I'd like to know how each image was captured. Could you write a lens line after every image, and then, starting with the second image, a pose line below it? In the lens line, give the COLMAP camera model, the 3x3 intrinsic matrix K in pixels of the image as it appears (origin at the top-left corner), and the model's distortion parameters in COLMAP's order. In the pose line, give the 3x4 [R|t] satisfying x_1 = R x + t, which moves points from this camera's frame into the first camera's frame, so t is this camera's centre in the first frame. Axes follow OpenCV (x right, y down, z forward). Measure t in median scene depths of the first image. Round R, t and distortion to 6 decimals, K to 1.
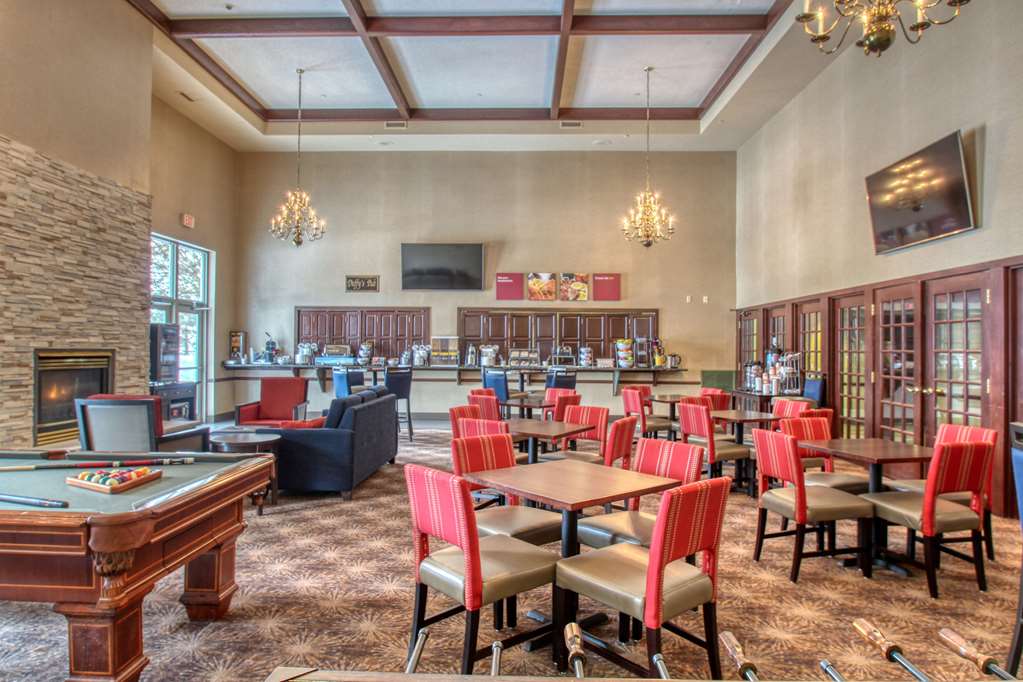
lens RADIAL K [[607.3, 0, 511.5], [0, 607.3, 341.0], [0, 0, 1]] dist [-0.002132, -0.000454]
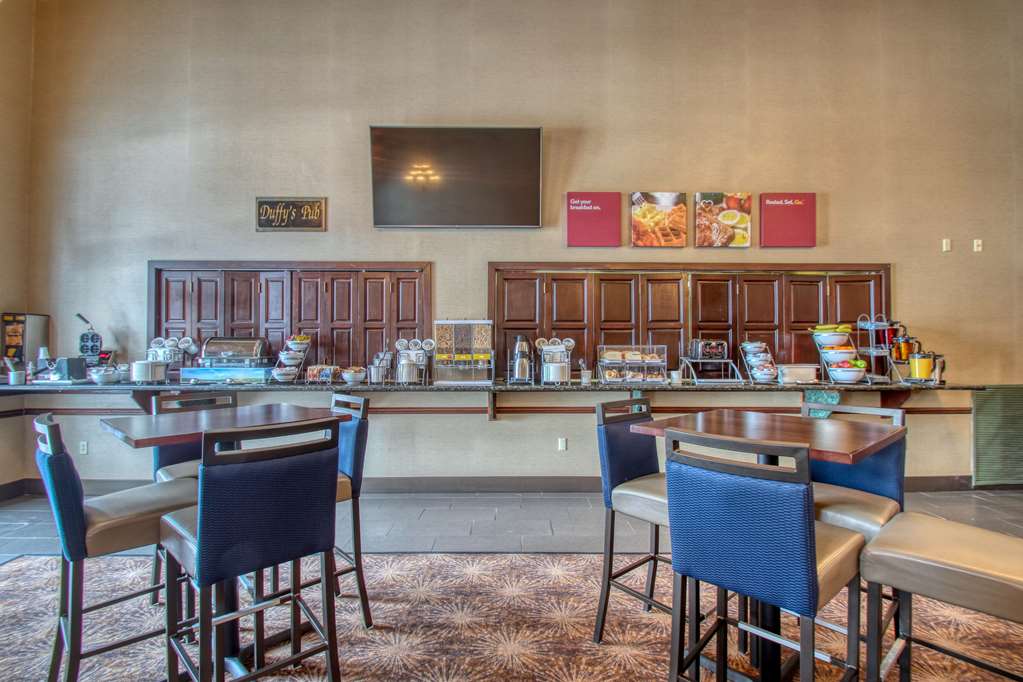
lens RADIAL K [[495.7, 0, 511.5], [0, 495.7, 341.0], [0, 0, 1]] dist [0.001669, -0.000009]
pose [[0.999023, -0.006718, 0.043673, -0.088482], [0.006756, 0.999977, -0.000720, 0.008902], [-0.043667, 0.001015, 0.999046, 0.602633]]
